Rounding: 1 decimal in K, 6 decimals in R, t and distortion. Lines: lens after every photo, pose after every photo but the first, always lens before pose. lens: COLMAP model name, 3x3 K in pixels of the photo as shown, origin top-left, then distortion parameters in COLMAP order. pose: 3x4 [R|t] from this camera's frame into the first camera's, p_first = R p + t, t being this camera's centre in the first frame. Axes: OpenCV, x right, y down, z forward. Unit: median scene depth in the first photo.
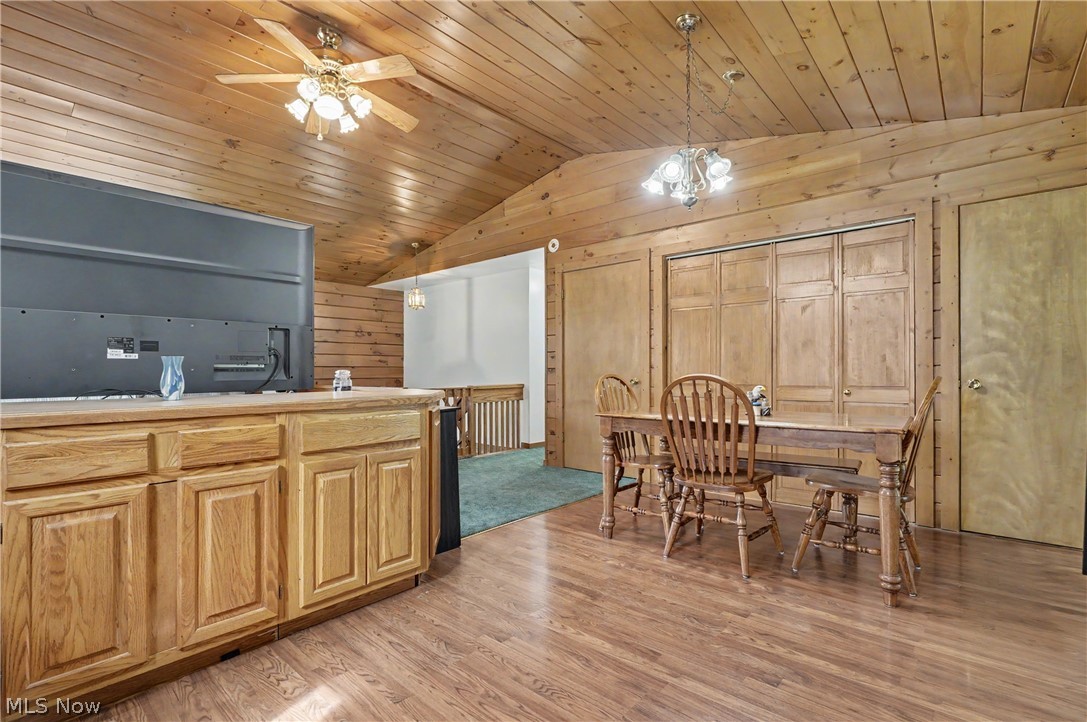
lens RADIAL K [[503.6, 0, 541.4], [0, 503.6, 369.7], [0, 0, 1]] dist [-0.010080, -0.000598]
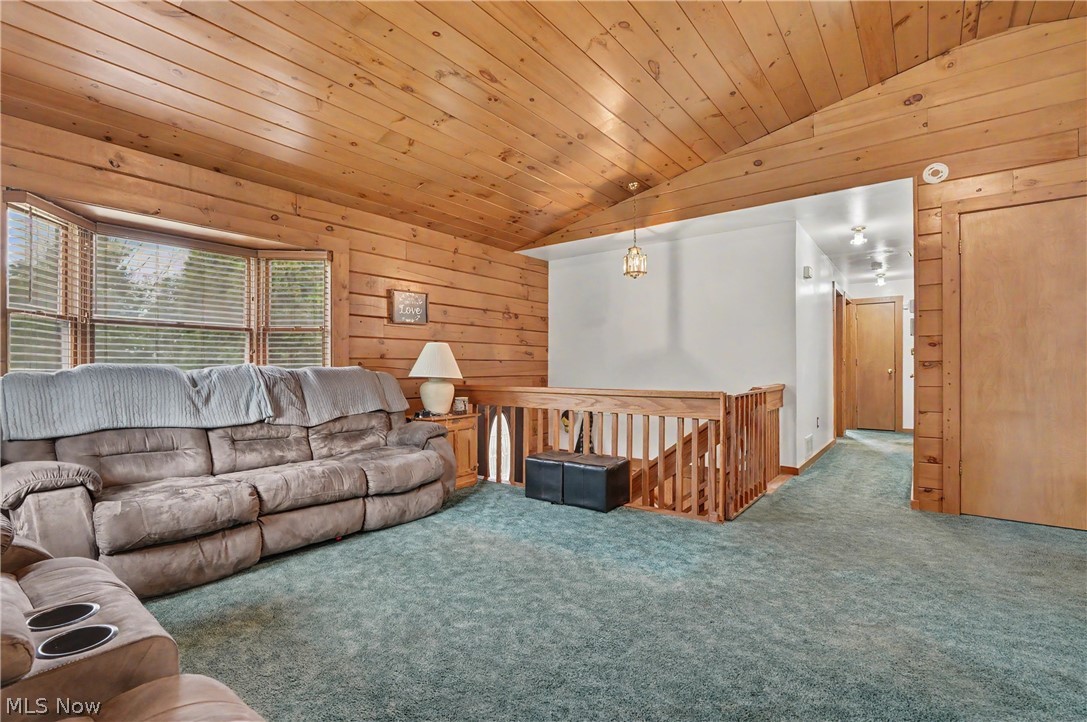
lens RADIAL K [[503.6, 0, 541.4], [0, 503.6, 369.7], [0, 0, 1]] dist [-0.010080, -0.000598]
pose [[0.998085, 0.002176, 0.061820, -0.387461], [-0.002550, 0.999979, 0.005983, 0.003779], [-0.061806, -0.006129, 0.998069, 0.283245]]
